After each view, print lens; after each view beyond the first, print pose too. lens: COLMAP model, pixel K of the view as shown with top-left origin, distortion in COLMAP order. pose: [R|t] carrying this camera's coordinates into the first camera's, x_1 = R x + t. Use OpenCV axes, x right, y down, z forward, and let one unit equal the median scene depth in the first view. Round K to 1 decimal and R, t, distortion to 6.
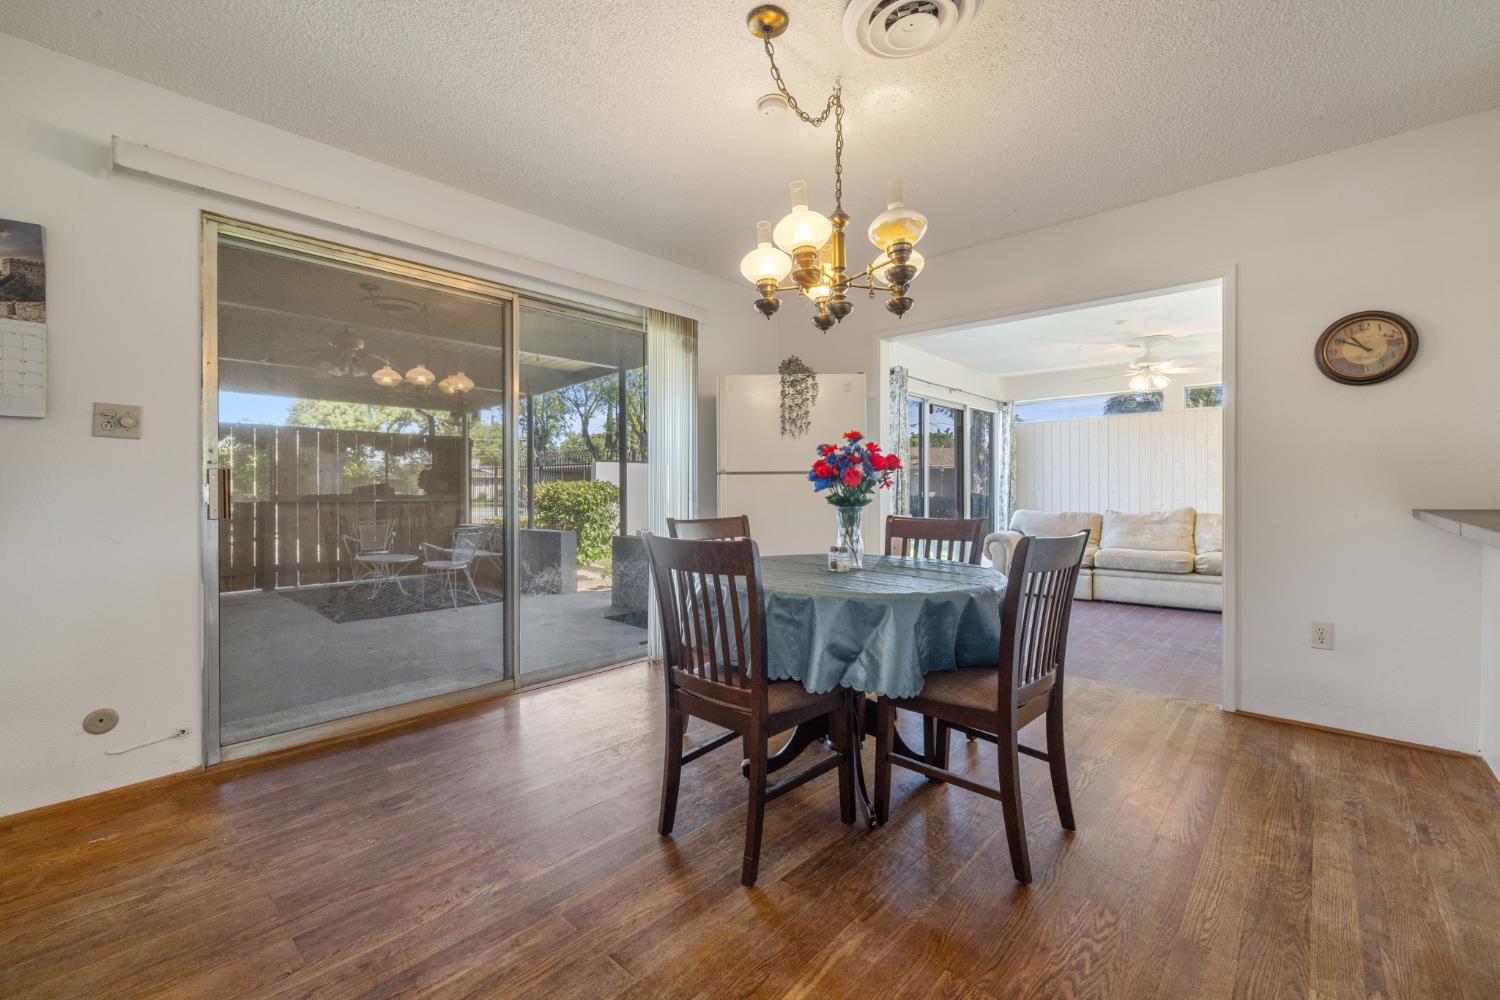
lens RADIAL K [[629.2, 0, 743.1], [0, 629.2, 493.1], [0, 0, 1]] dist [0.001260, -0.000107]
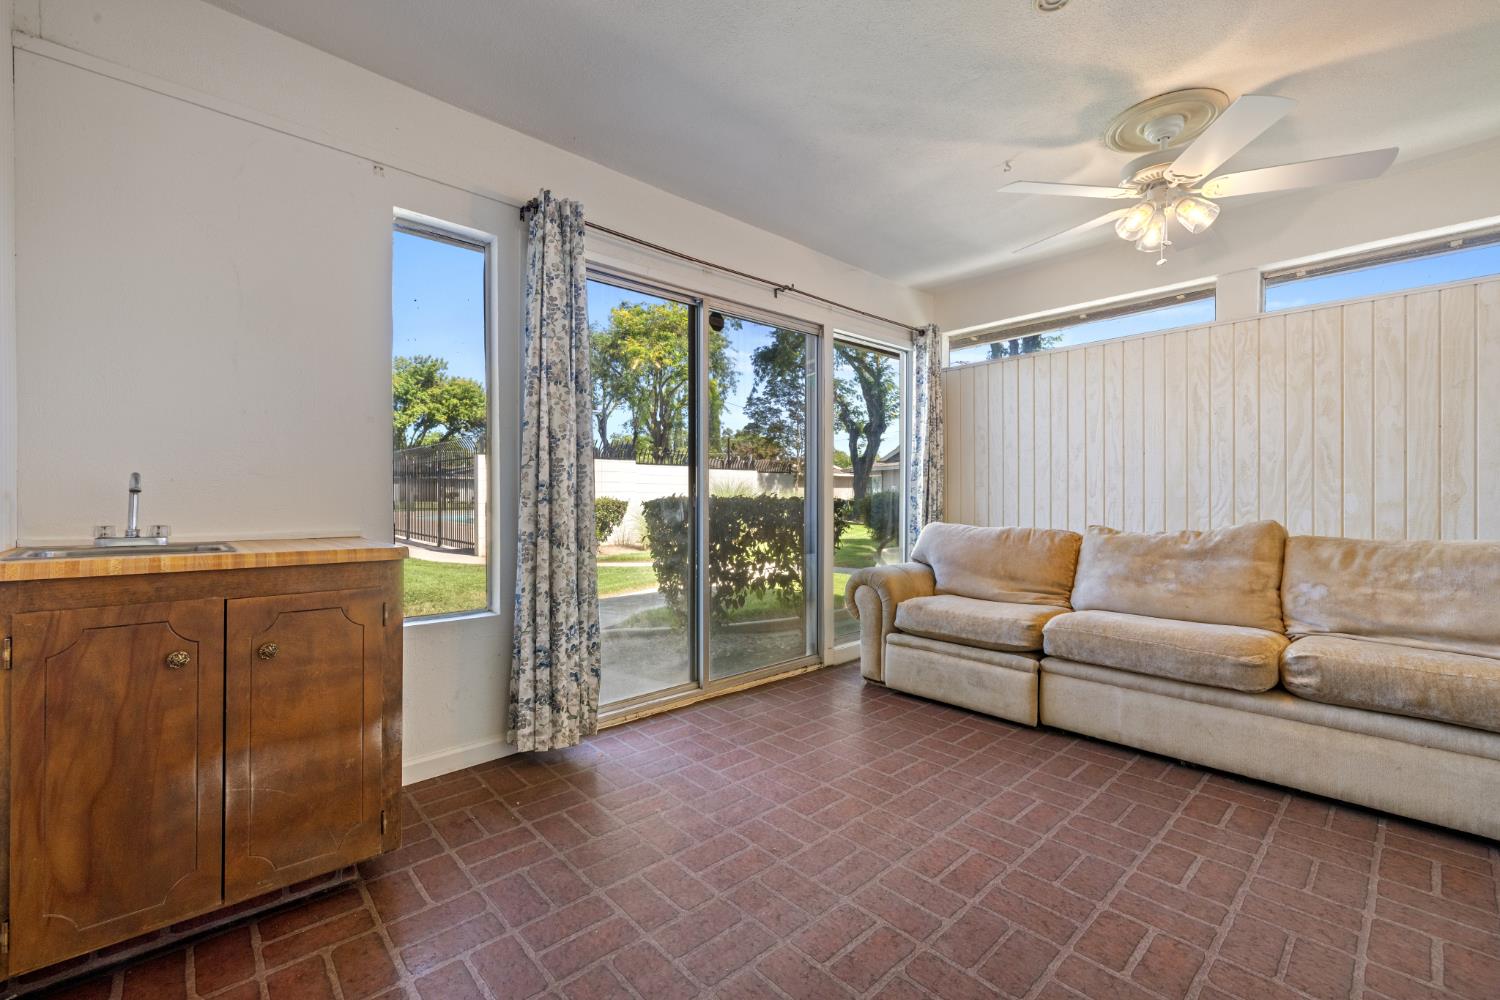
lens RADIAL K [[629.2, 0, 743.1], [0, 629.2, 493.1], [0, 0, 1]] dist [0.001260, -0.000107]
pose [[0.996099, 0.004376, -0.088133, 0.370445], [-0.005086, 0.999956, -0.007830, 0.007589], [0.088094, 0.008248, 0.996078, 0.514523]]
